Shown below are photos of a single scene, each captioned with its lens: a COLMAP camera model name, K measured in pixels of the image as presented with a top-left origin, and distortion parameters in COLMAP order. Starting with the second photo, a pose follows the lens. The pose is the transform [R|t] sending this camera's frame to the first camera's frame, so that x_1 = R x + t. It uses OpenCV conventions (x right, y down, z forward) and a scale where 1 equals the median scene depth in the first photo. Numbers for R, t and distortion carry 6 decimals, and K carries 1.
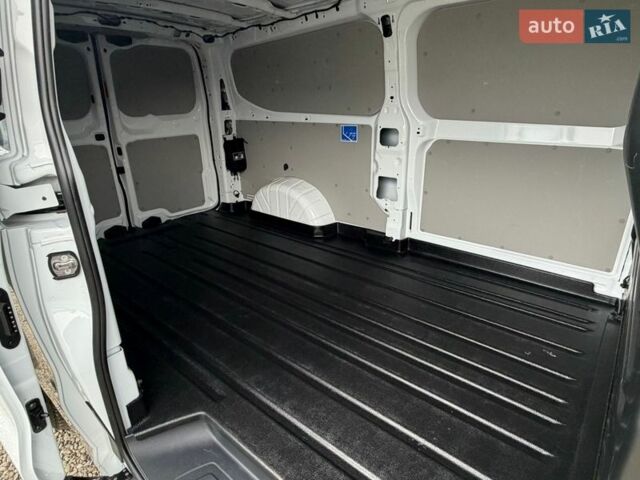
lens RADIAL K [[373.5, 0, 319.3], [0, 373.5, 239.8], [0, 0, 1]] dist [-0.004314, 0.004825]
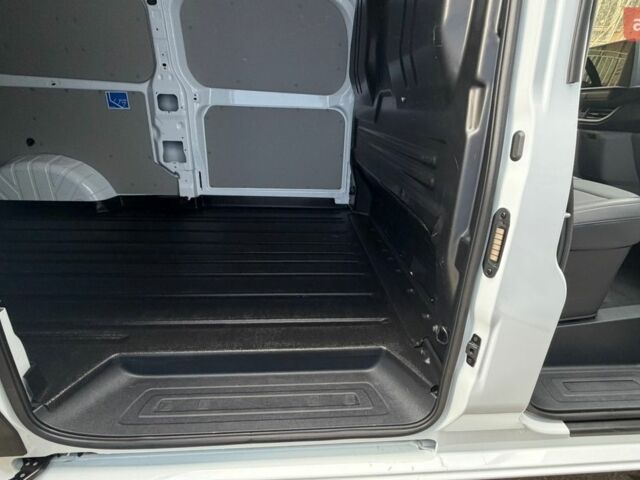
lens RADIAL K [[344.0, 0, 319.7], [0, 344.0, 241.9], [0, 0, 1]] dist [-0.002347, 0.000943]
pose [[0.707503, -0.219530, 0.671748, -0.246941], [0.206536, 0.973260, 0.100536, 0.105090], [-0.675857, 0.067611, 0.733926, -0.010293]]
